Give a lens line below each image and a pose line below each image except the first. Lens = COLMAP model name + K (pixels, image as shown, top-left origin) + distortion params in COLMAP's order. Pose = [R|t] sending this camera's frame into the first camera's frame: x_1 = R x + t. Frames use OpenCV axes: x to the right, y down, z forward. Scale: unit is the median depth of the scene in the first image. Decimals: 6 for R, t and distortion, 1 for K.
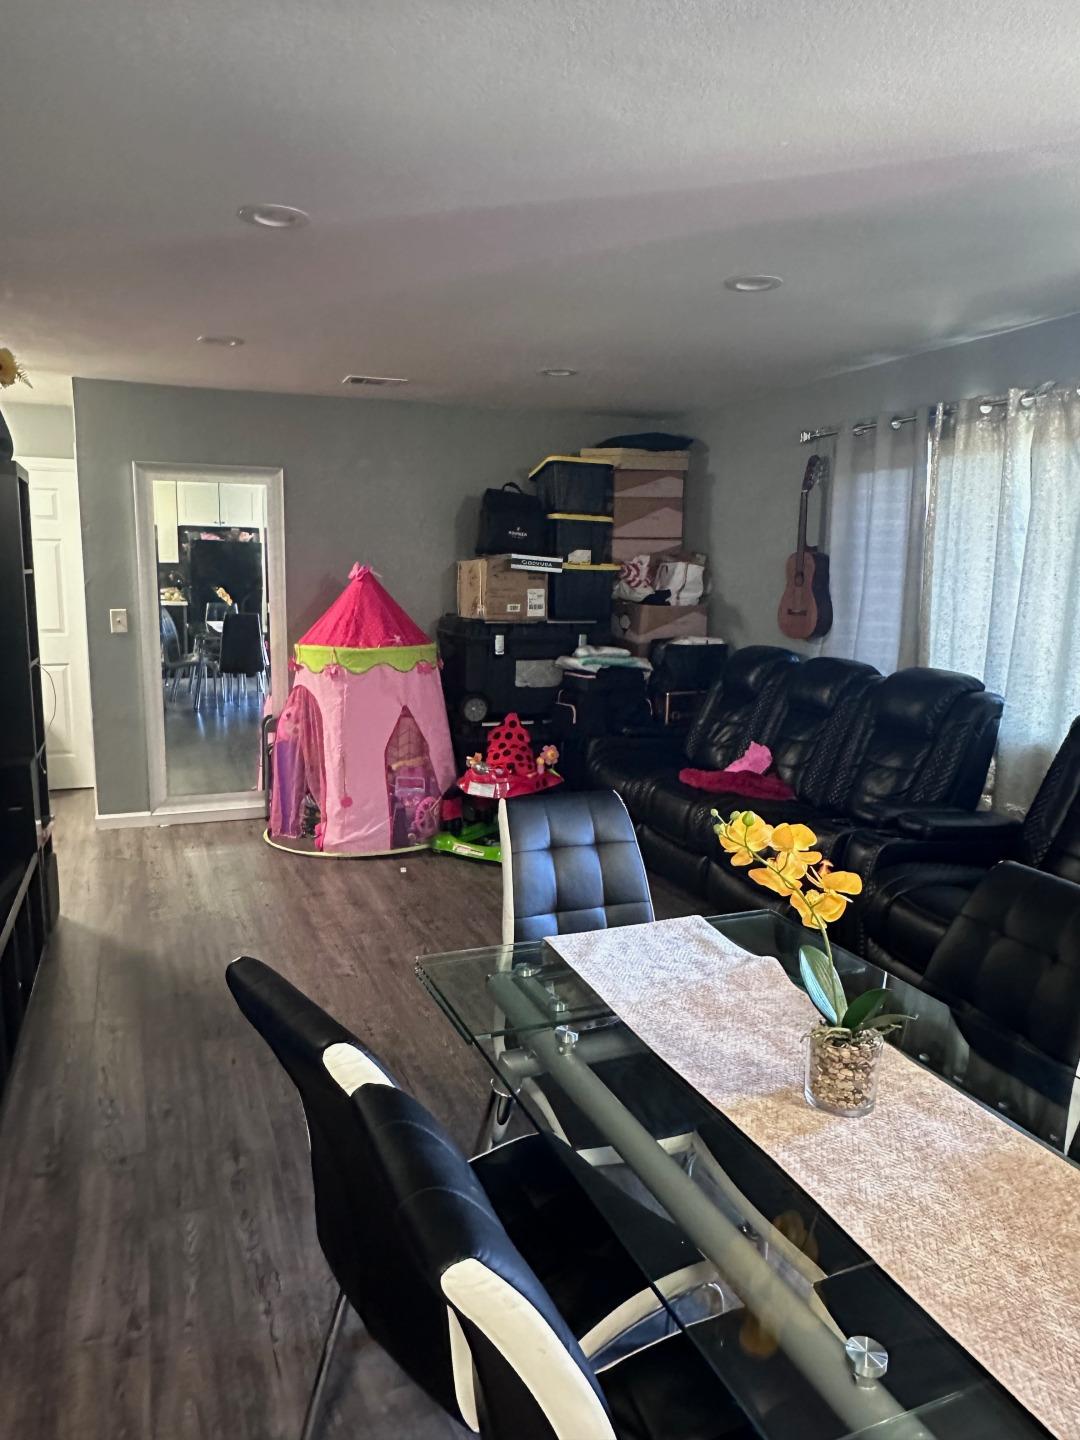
lens RADIAL K [[968.6, 0, 538.9], [0, 968.6, 716.9], [0, 0, 1]] dist [-0.000078, -0.000095]
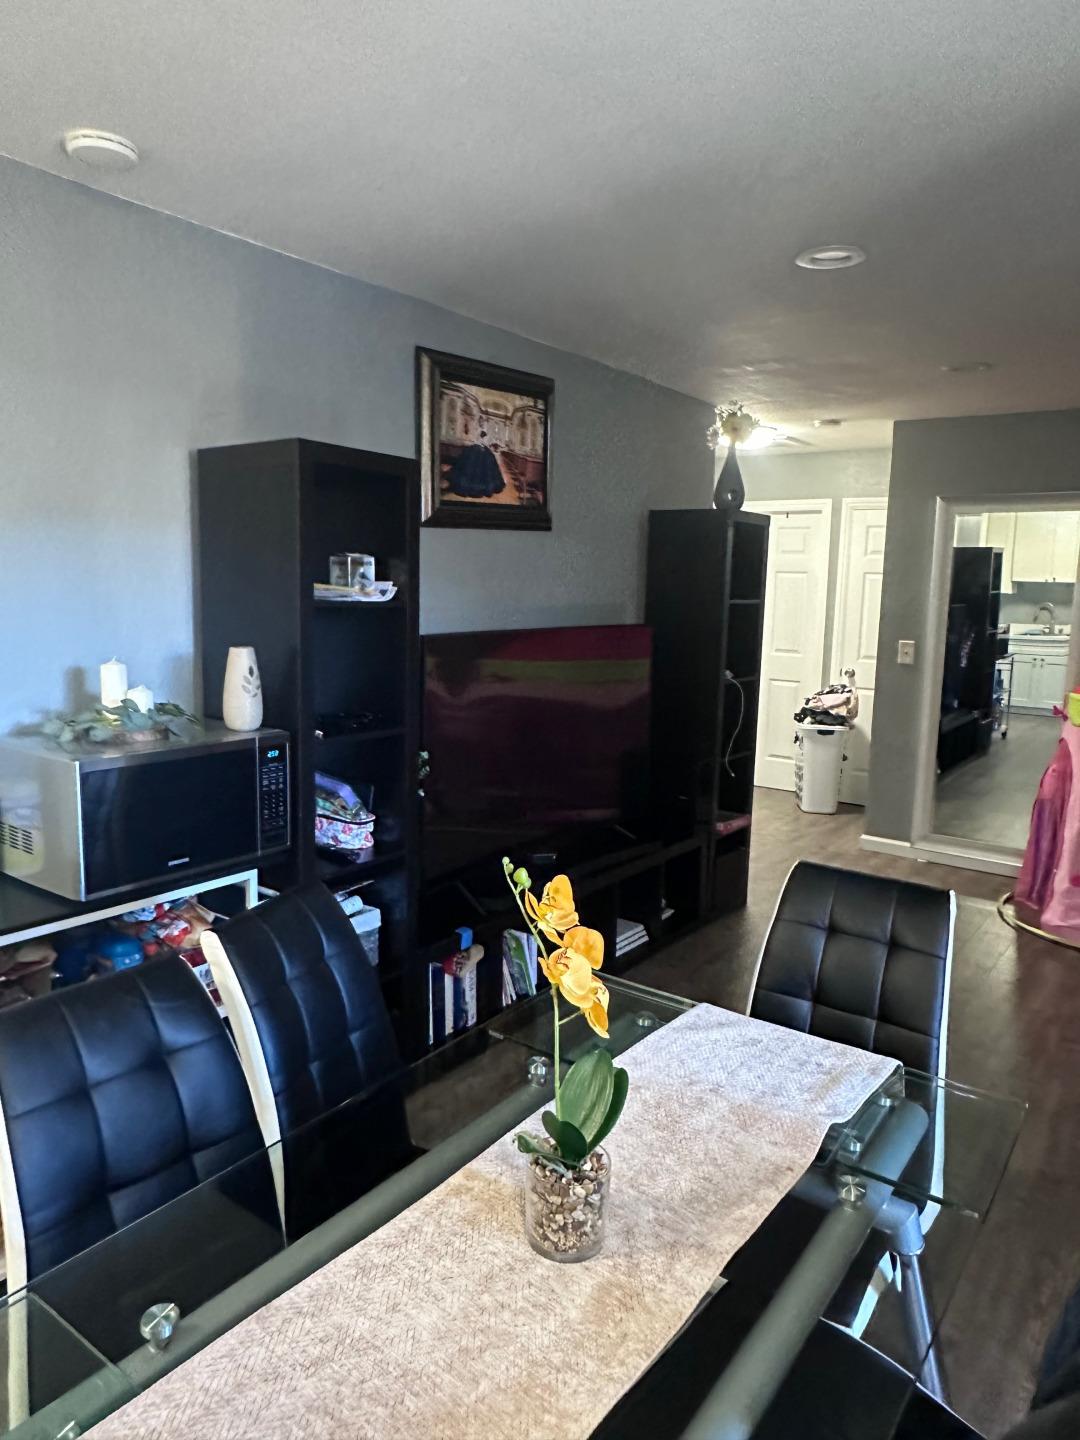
lens RADIAL K [[968.6, 0, 539.5], [0, 968.6, 721.9], [0, 0, 1]] dist [-0.000078, -0.000095]
pose [[0.529158, 0.123197, -0.839532, 0.232537], [-0.152577, 0.987092, 0.048681, -0.017323], [0.834693, 0.102334, 0.541124, 0.129079]]
